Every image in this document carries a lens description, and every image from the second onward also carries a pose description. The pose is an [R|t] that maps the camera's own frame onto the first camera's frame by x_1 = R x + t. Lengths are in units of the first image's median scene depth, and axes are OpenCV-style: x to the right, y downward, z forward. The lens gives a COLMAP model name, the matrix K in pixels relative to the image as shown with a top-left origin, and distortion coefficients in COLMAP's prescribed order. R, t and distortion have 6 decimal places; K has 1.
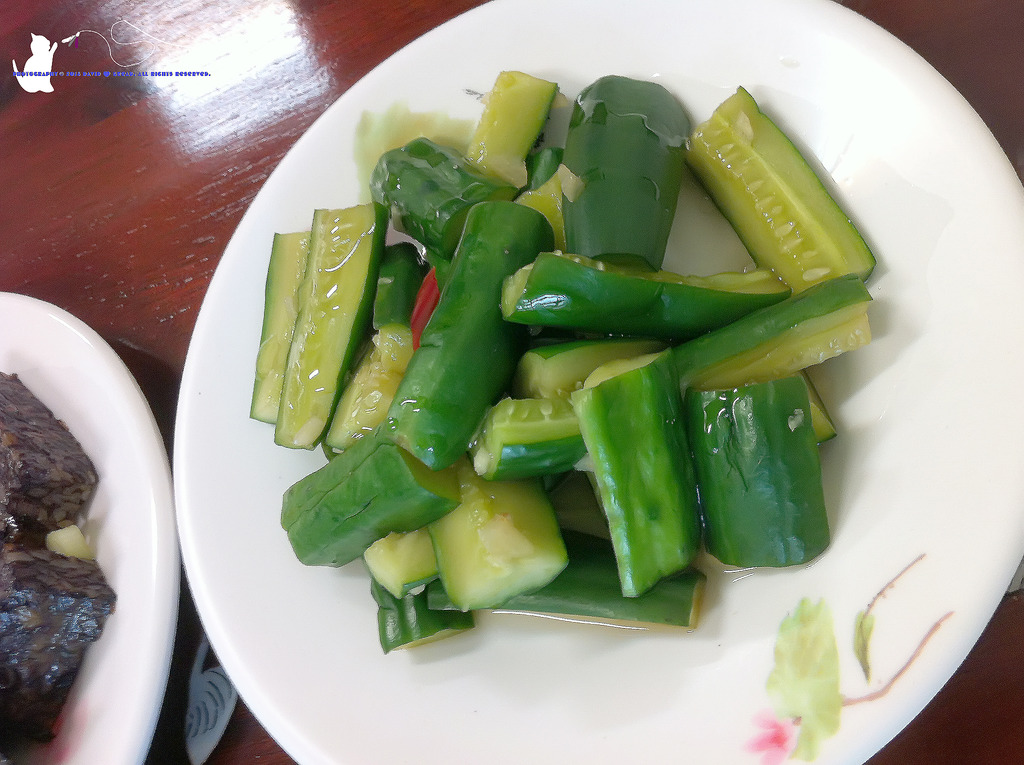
lens RADIAL K [[1024.9, 0, 512.0], [0, 1024.9, 382.5], [0, 0, 1]] dist [-0.001601, -0.254892]
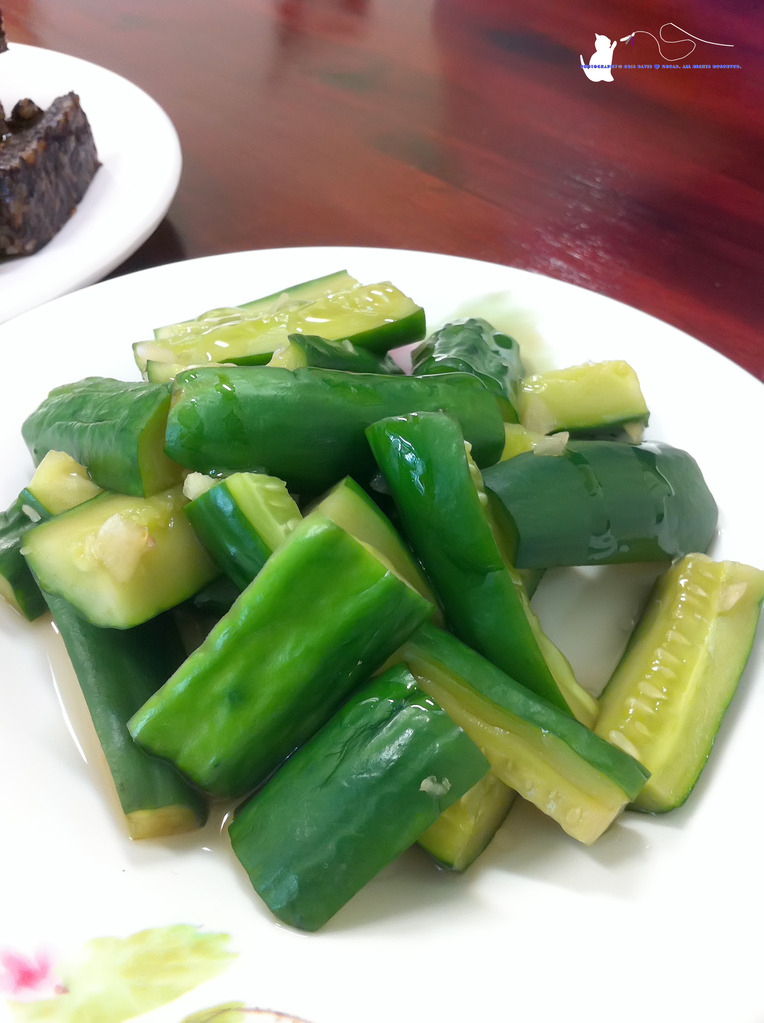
lens RADIAL K [[1023.9, 0, 382.0], [0, 1023.9, 511.5], [0, 0, 1]] dist [-0.001601, -0.254892]
pose [[0.498903, 0.825704, -0.263265, 0.273174], [-0.866276, 0.484138, -0.123196, 0.060948], [0.025733, 0.289523, 0.956825, 0.230619]]
